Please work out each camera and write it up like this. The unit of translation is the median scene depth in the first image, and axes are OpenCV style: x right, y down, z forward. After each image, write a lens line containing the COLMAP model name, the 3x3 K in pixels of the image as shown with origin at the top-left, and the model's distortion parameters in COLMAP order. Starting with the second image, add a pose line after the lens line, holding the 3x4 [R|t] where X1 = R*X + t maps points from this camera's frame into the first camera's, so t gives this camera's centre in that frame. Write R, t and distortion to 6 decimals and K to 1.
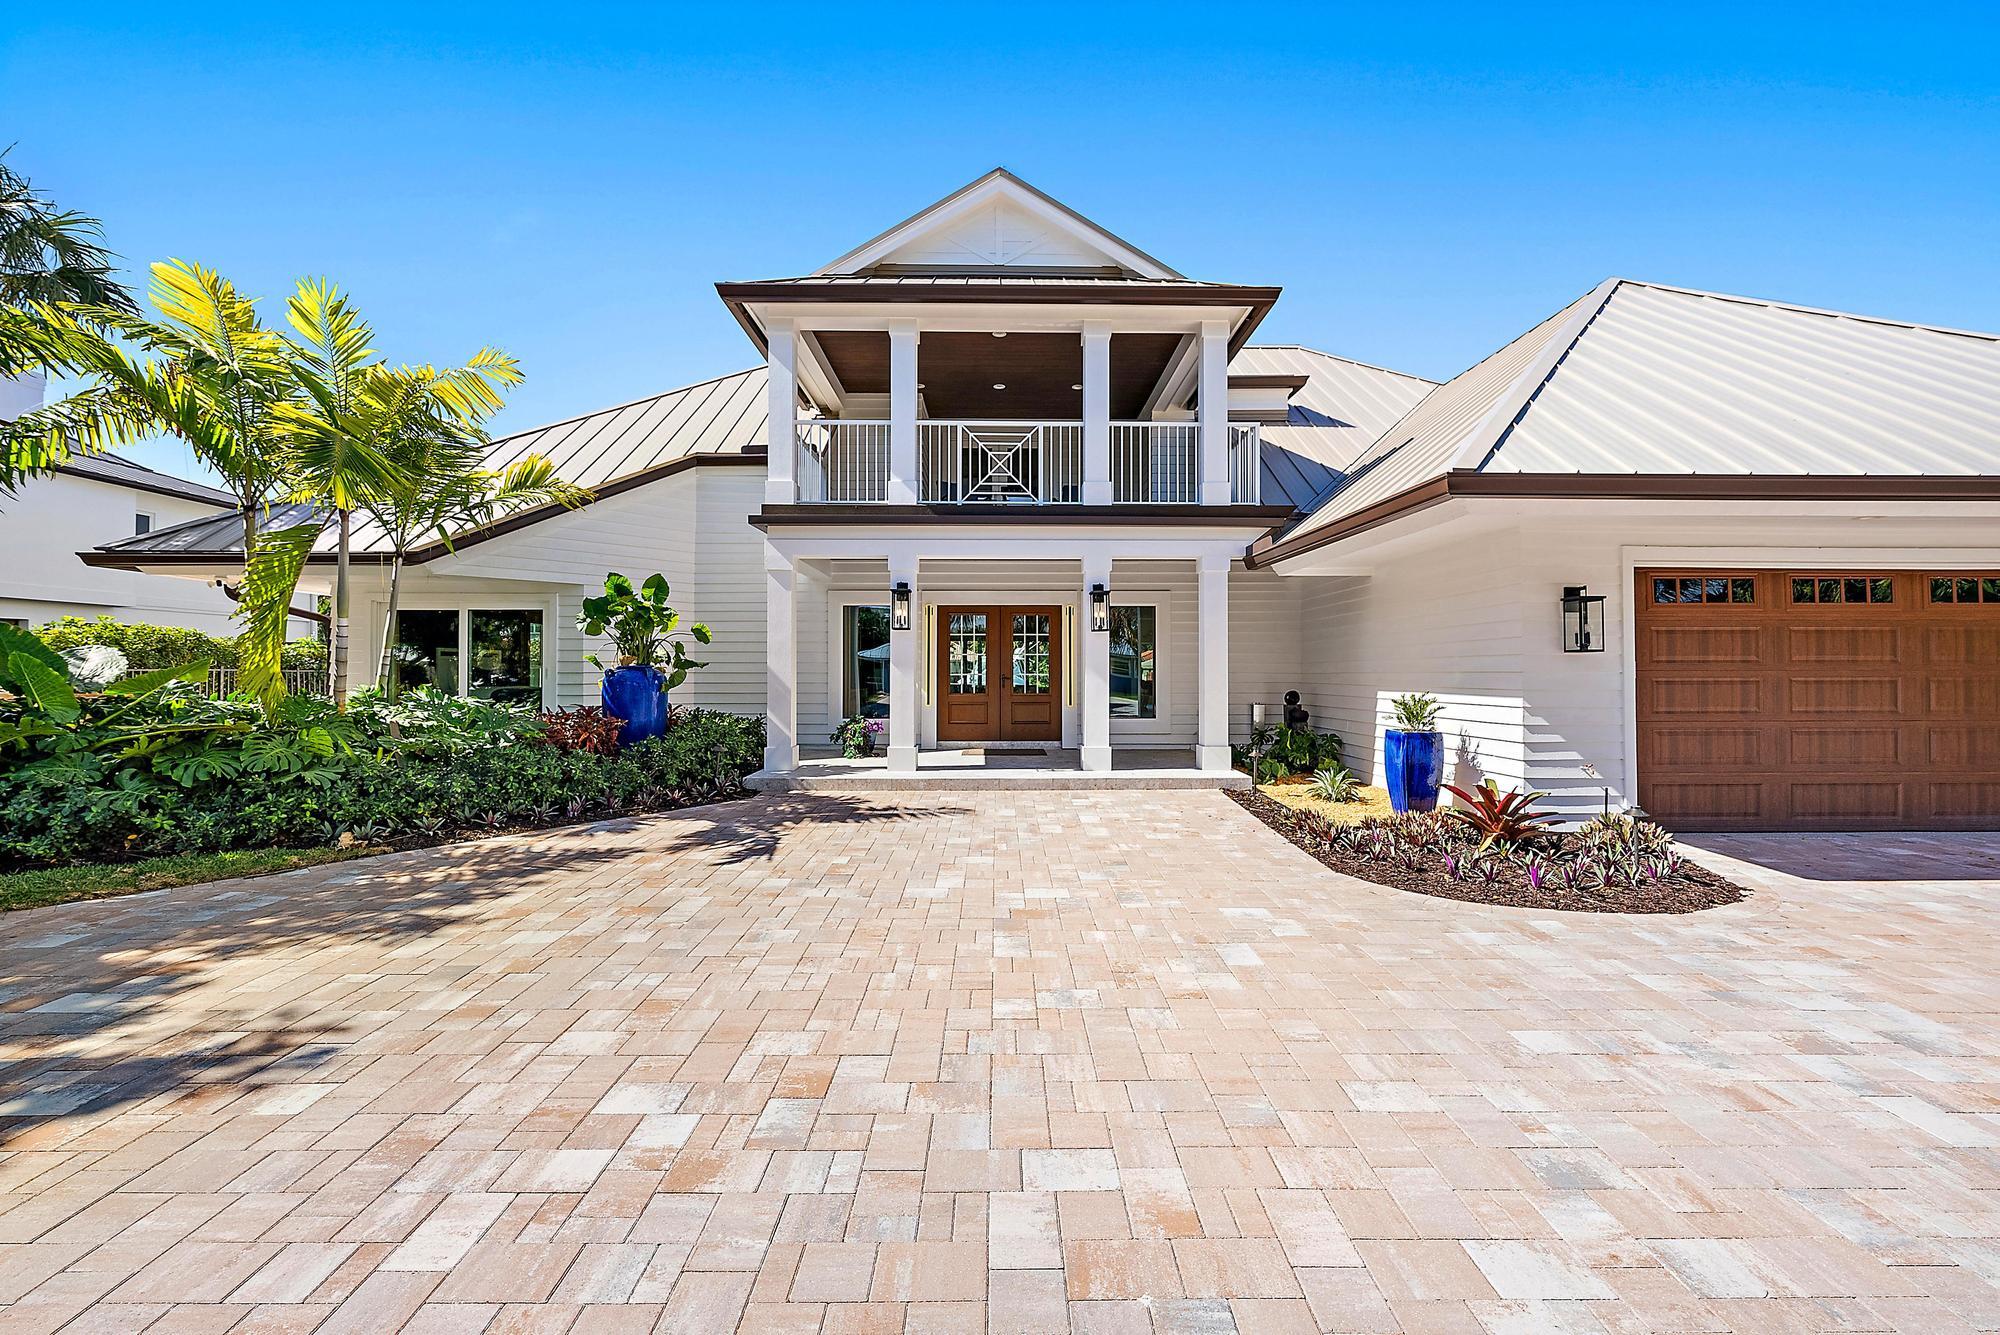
lens RADIAL K [[770.8, 0, 1009.3], [0, 770.8, 654.6], [0, 0, 1]] dist [-0.001386, -0.000244]
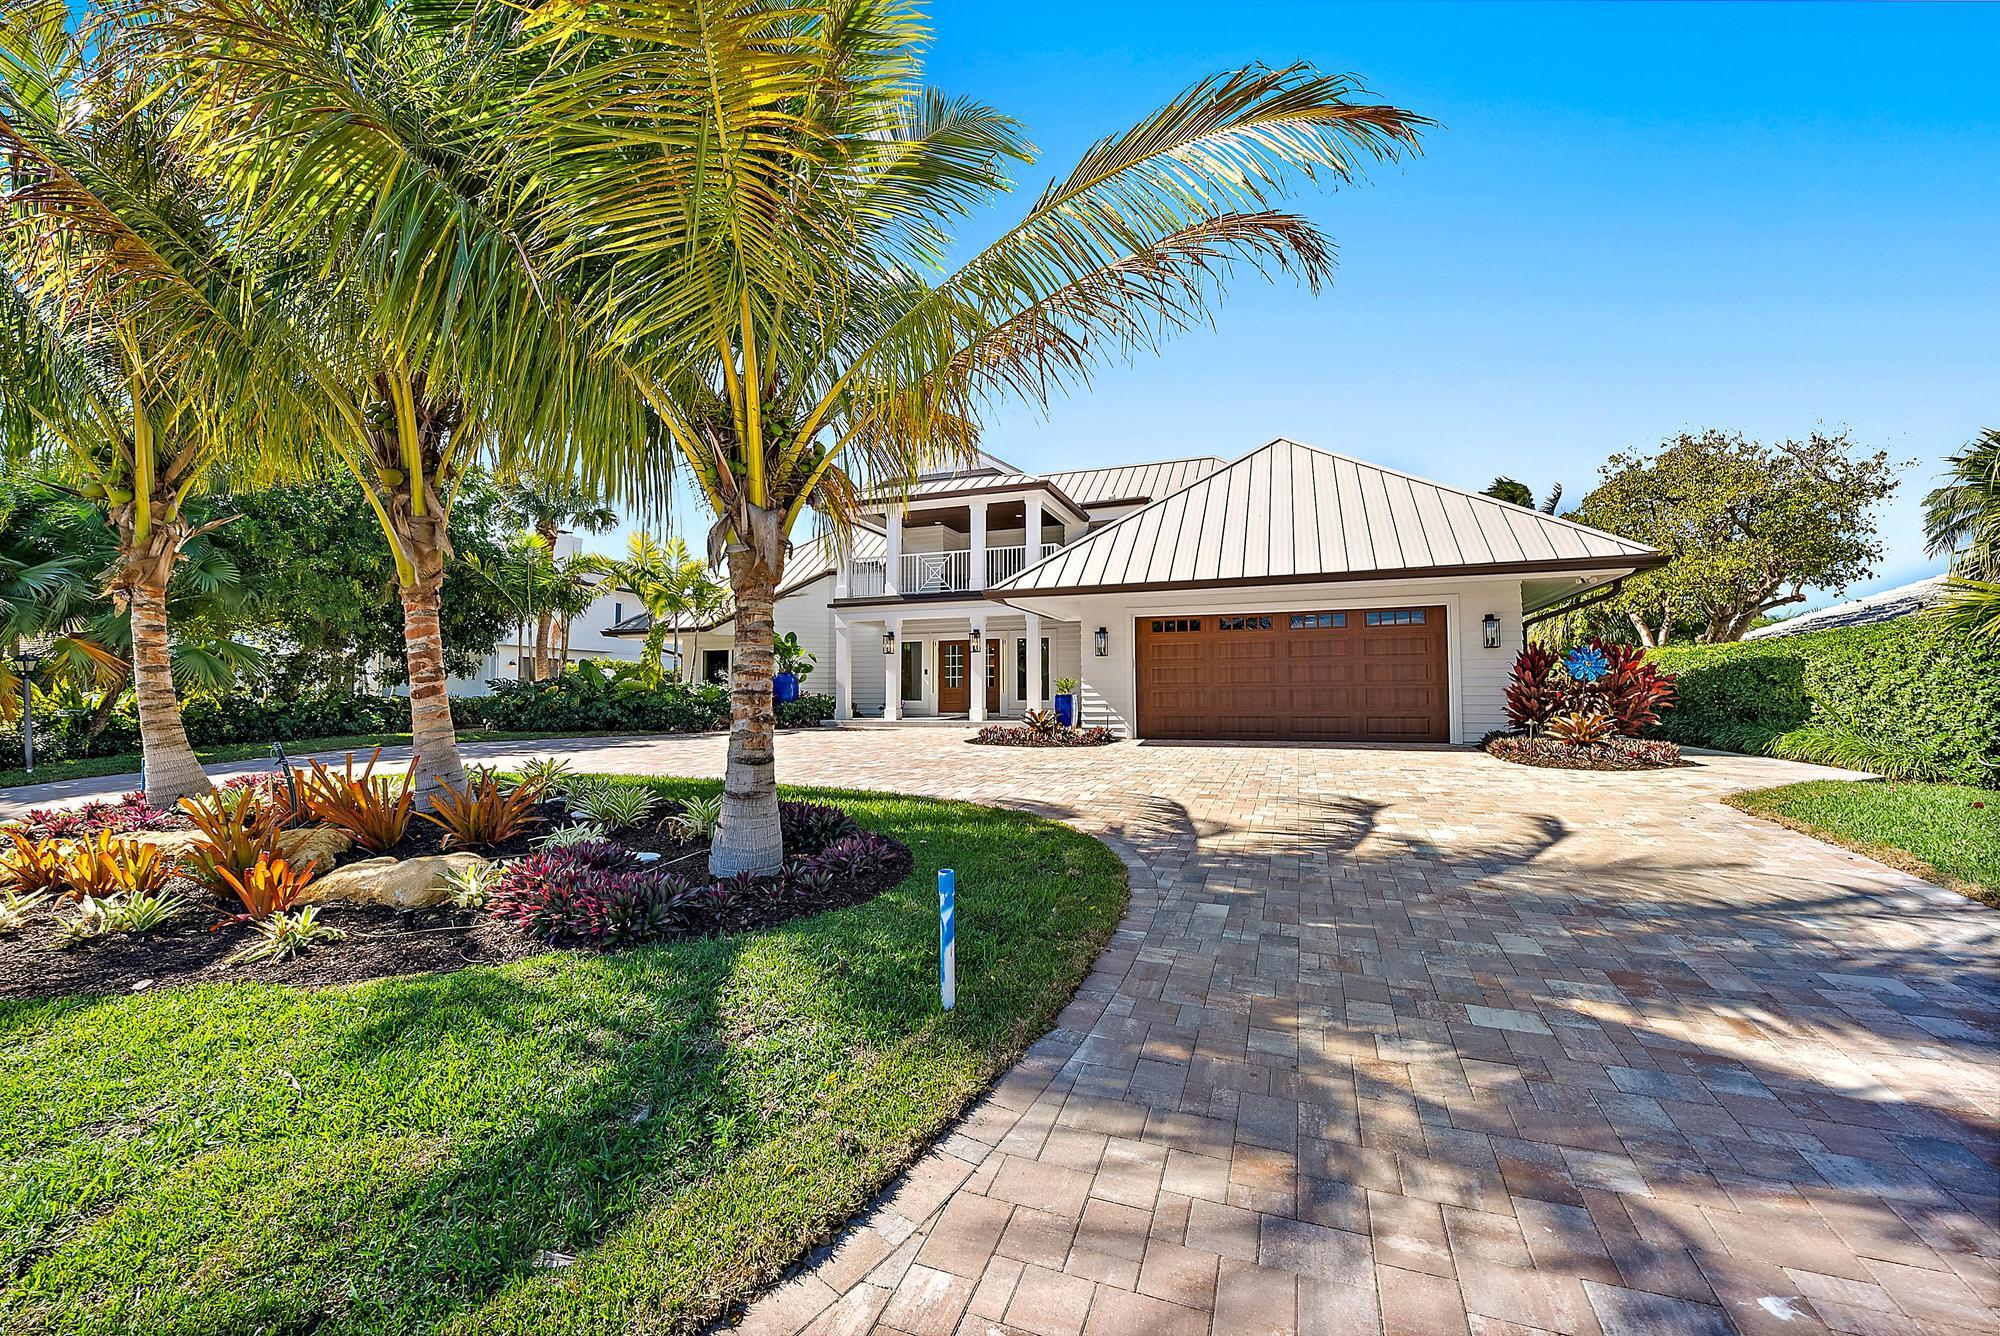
lens RADIAL K [[770.8, 0, 1009.3], [0, 770.8, 655.1], [0, 0, 1]] dist [-0.001386, -0.000244]
pose [[0.931624, -0.021297, -0.362798, 0.929190], [0.004356, 0.998864, -0.047450, 0.071123], [0.363397, 0.042625, 0.930659, -0.843509]]
